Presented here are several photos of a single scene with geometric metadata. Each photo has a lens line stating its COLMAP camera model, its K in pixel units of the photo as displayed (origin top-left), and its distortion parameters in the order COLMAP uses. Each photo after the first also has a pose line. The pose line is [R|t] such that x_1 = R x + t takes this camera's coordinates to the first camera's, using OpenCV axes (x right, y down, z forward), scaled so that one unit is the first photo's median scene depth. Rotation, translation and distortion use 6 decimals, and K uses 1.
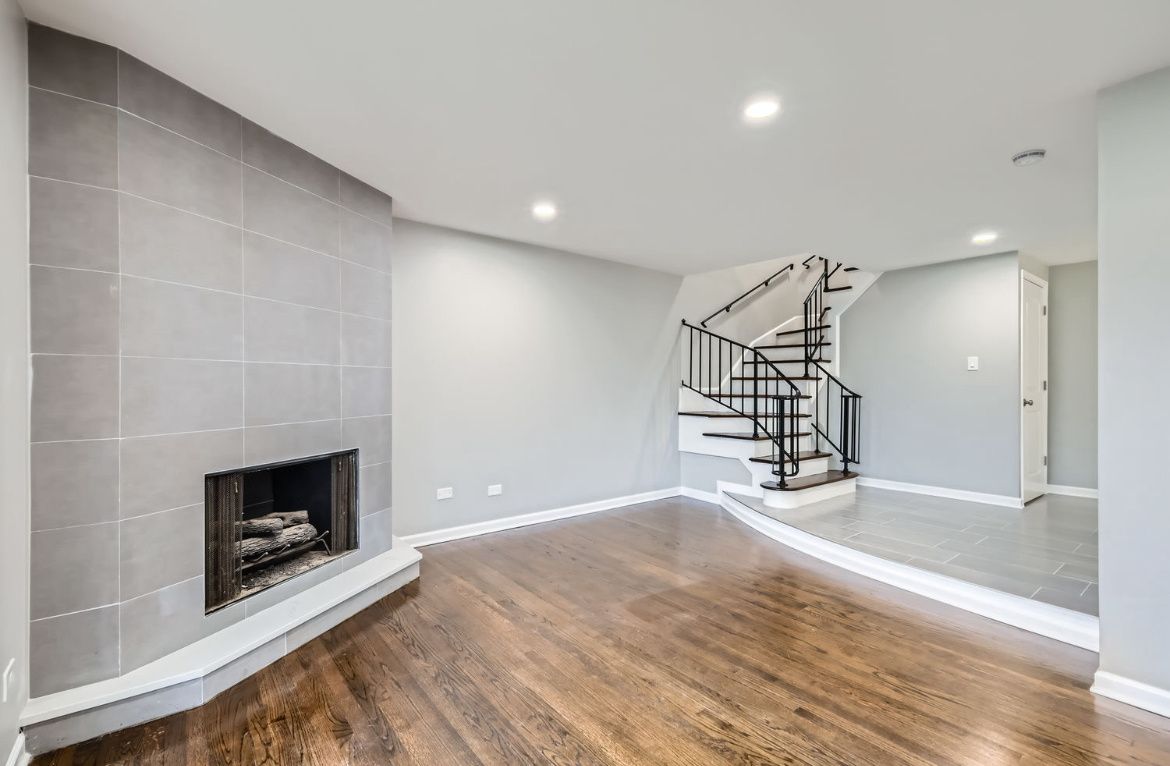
lens RADIAL K [[517.9, 0, 577.3], [0, 517.9, 387.1], [0, 0, 1]] dist [0.003682, 0.000109]
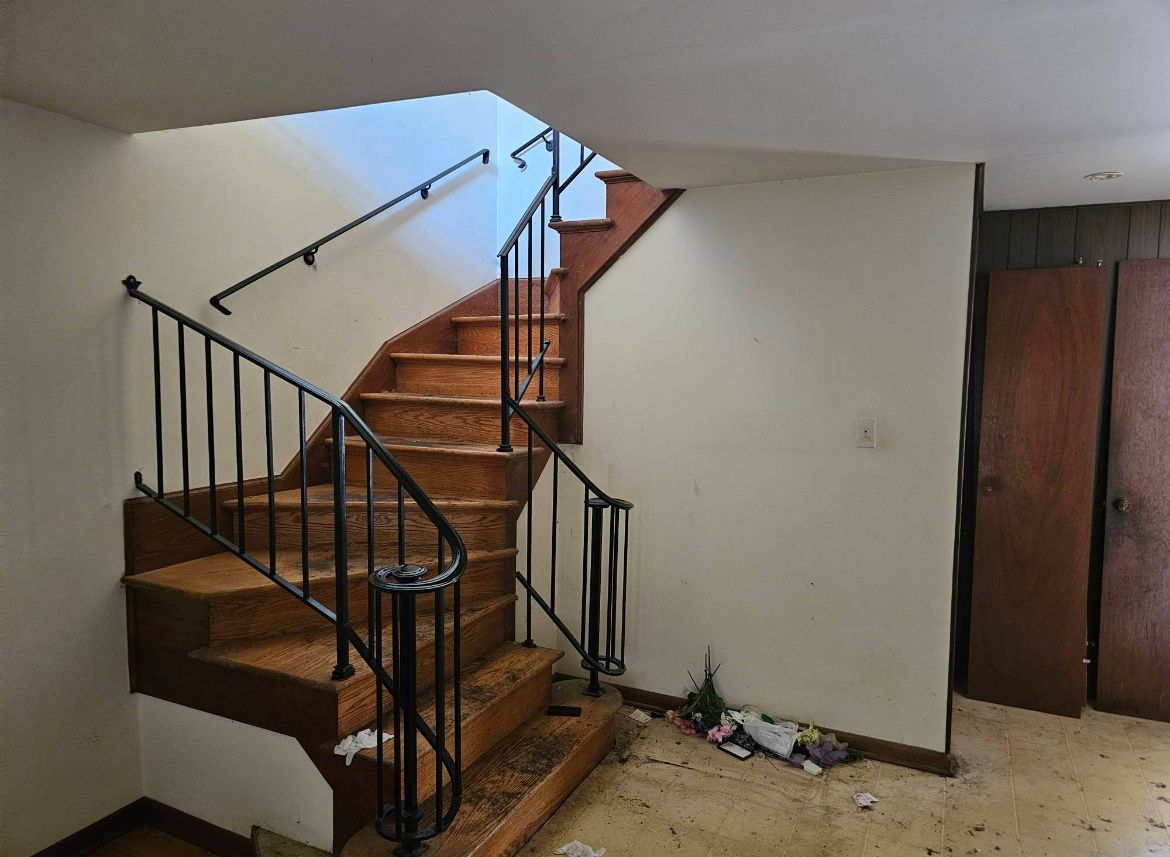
lens RADIAL K [[790.3, 0, 587.0], [0, 790.3, 430.6], [0, 0, 1]] dist [0.002215, -0.000127]
pose [[0.892705, -0.029457, 0.449678, 0.235164], [-0.013512, 0.995663, 0.092047, -0.088469], [-0.450439, -0.088247, 0.888435, 0.457727]]
